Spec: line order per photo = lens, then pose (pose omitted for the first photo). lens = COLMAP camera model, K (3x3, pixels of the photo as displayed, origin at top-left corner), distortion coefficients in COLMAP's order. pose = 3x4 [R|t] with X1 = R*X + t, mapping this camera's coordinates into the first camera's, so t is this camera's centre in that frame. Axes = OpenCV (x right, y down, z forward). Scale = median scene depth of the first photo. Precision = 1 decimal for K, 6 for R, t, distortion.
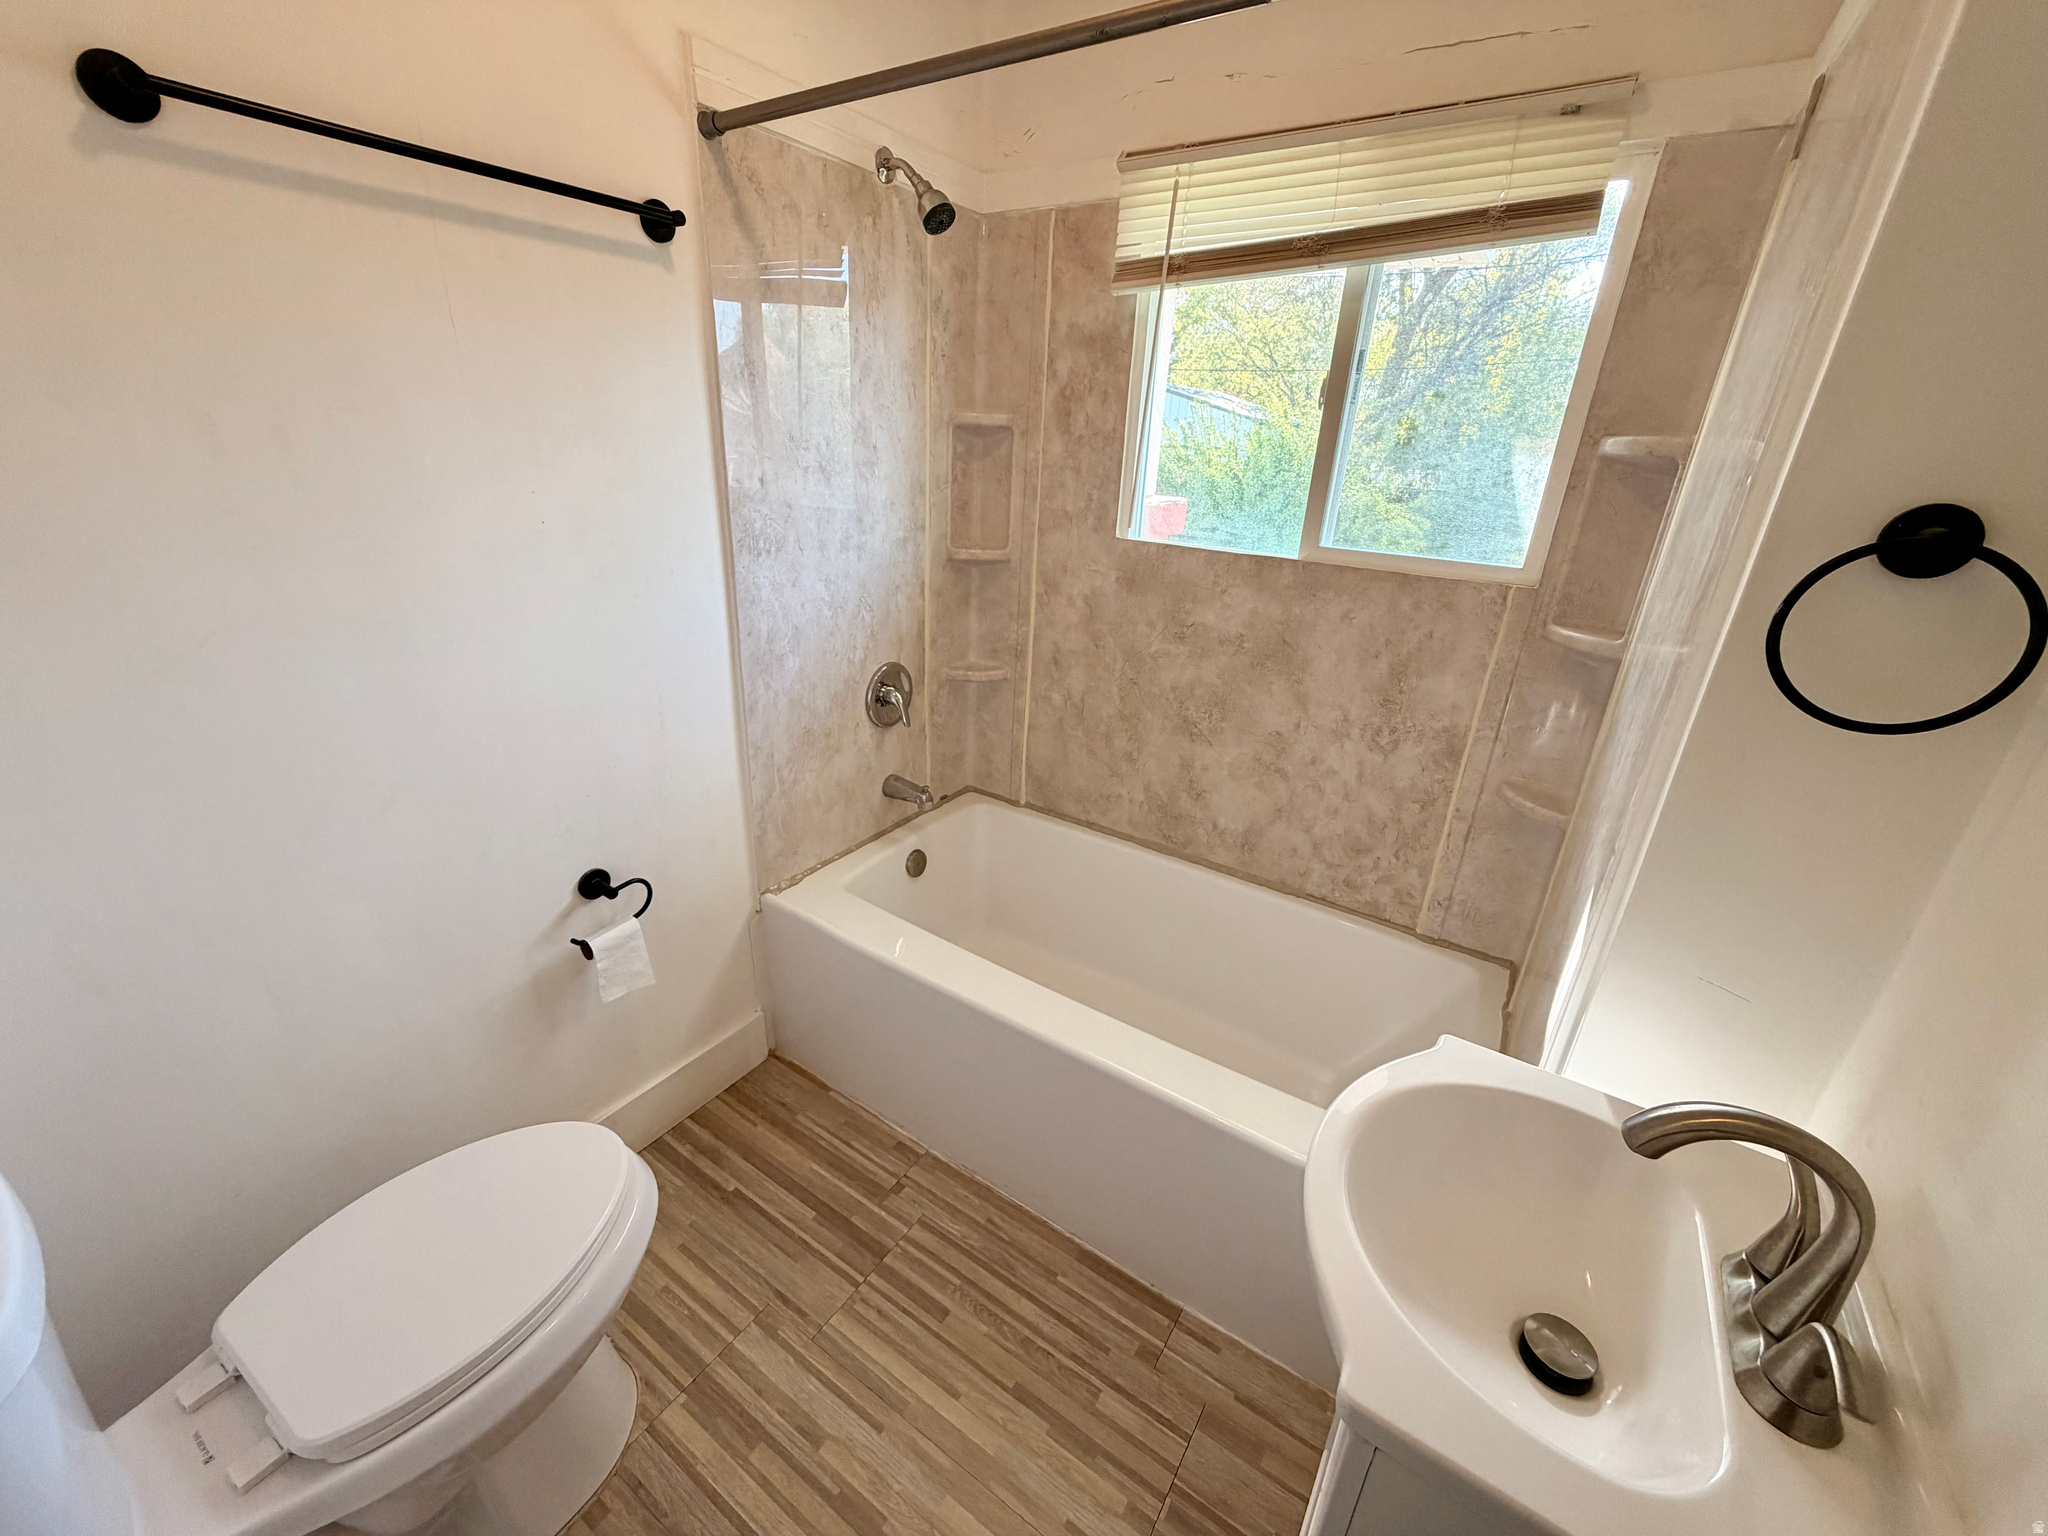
lens RADIAL K [[815.1, 0, 1020.3], [0, 815.1, 761.7], [0, 0, 1]] dist [0.000469, -0.000063]
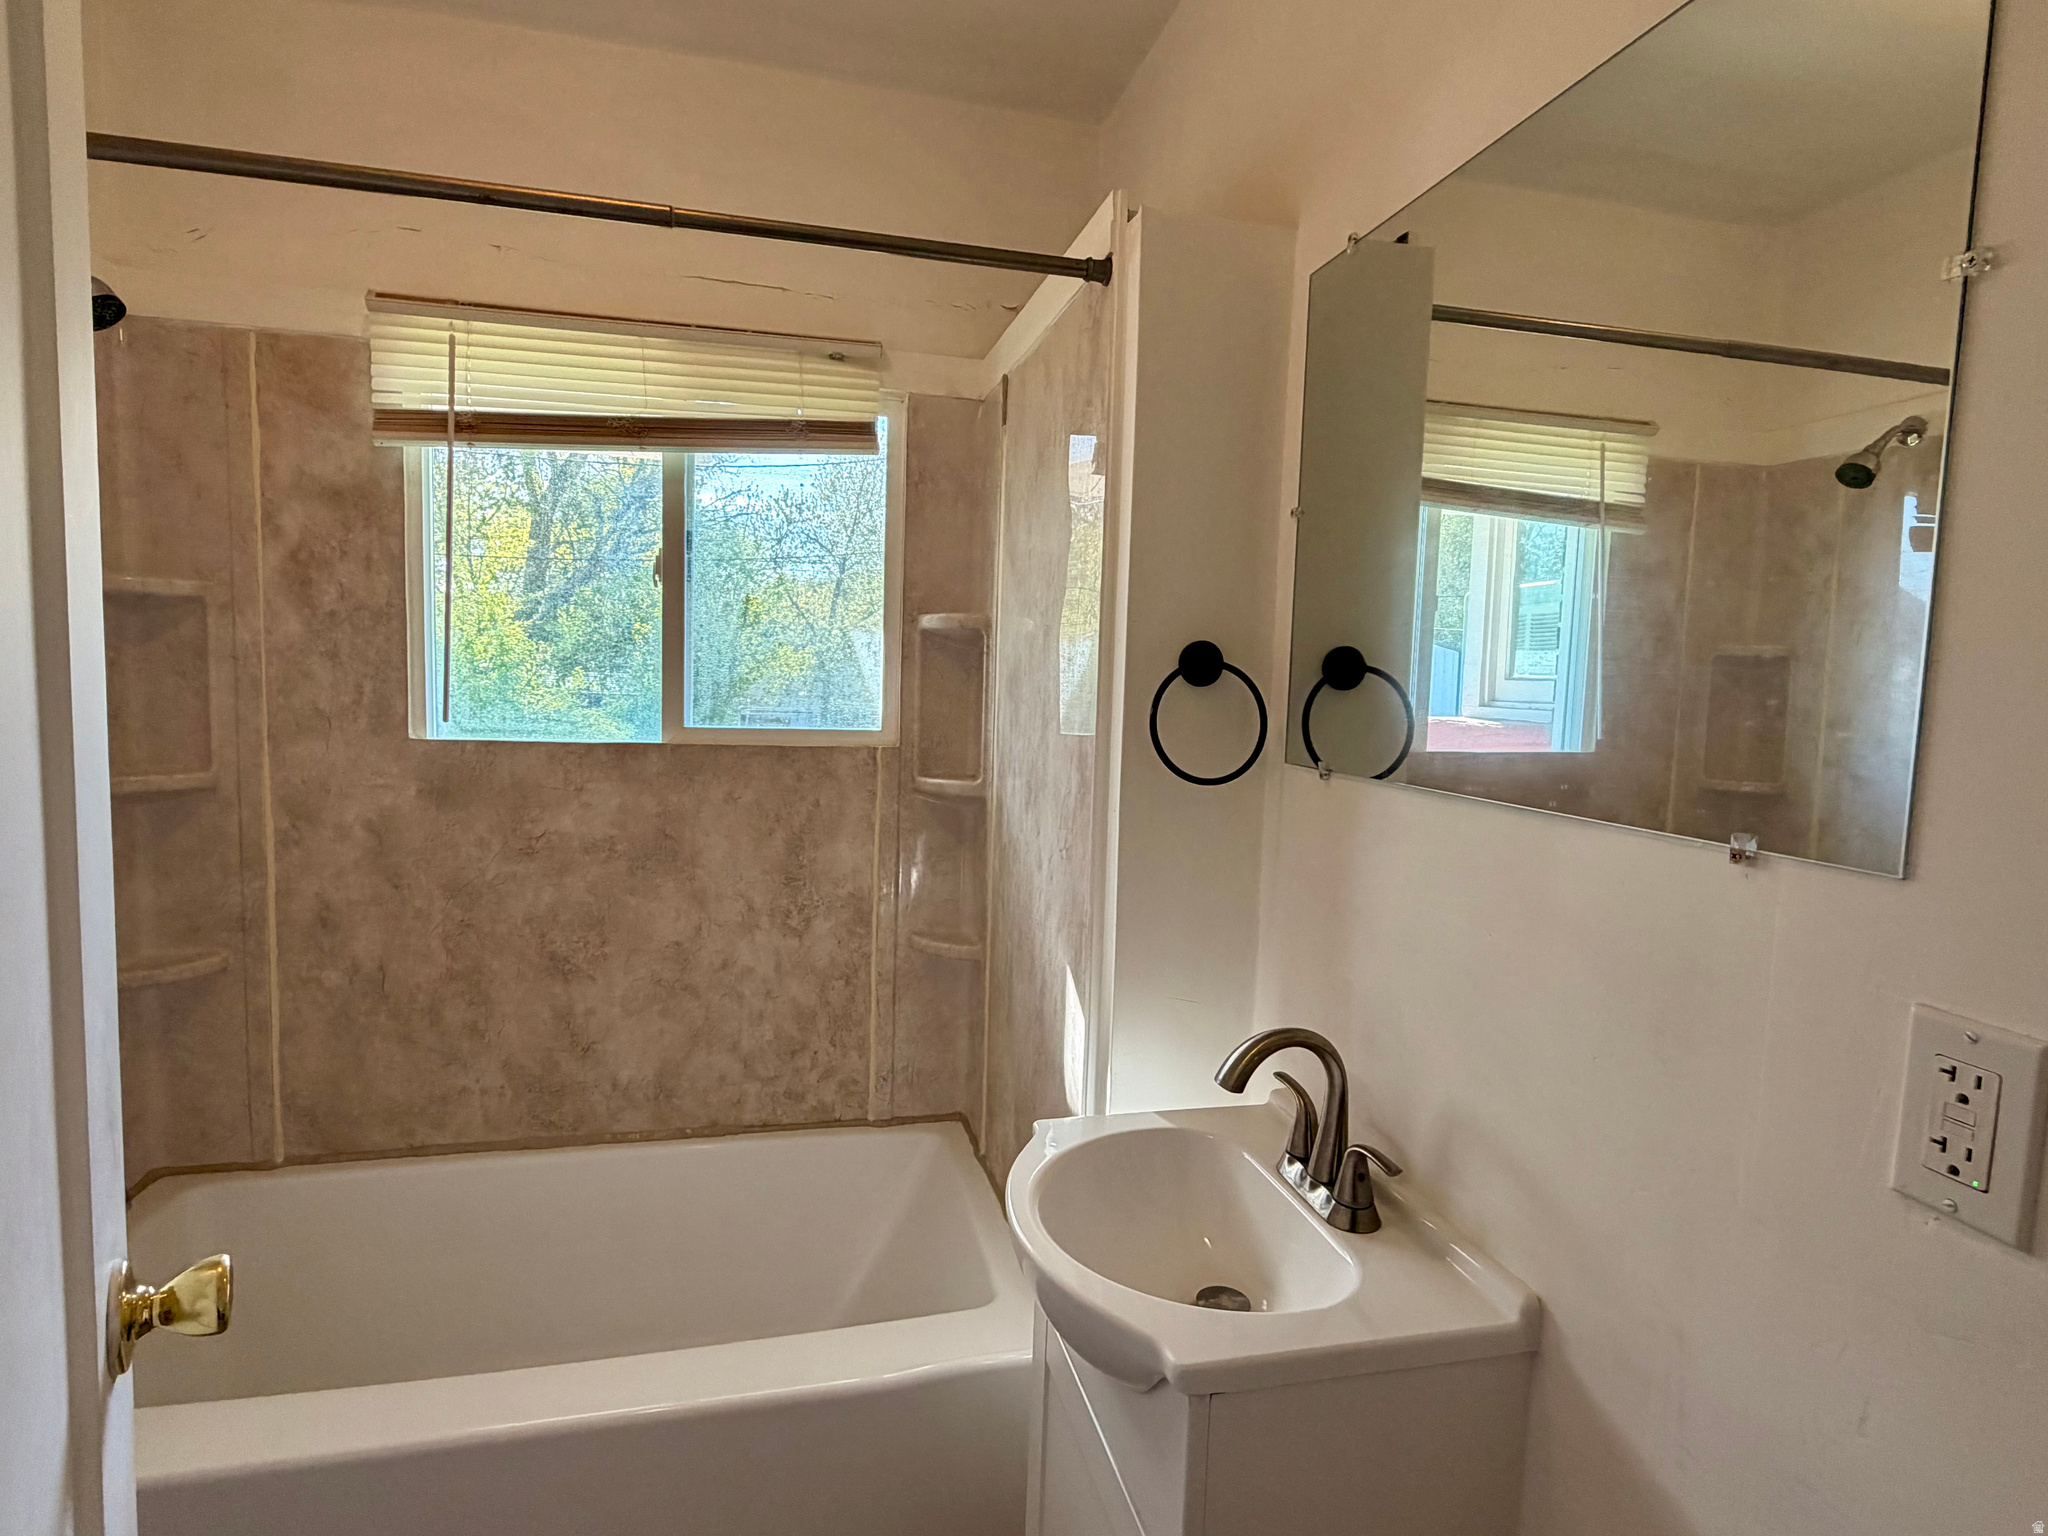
lens RADIAL K [[1046.4, 0, 1021.8], [0, 1046.4, 763.1], [0, 0, 1]] dist [0.001029, 0.000339]
pose [[0.674509, -0.088838, 0.732902, -0.222085], [0.274451, 0.951761, -0.137217, 0.034317], [-0.685357, 0.293700, 0.666353, -0.020529]]
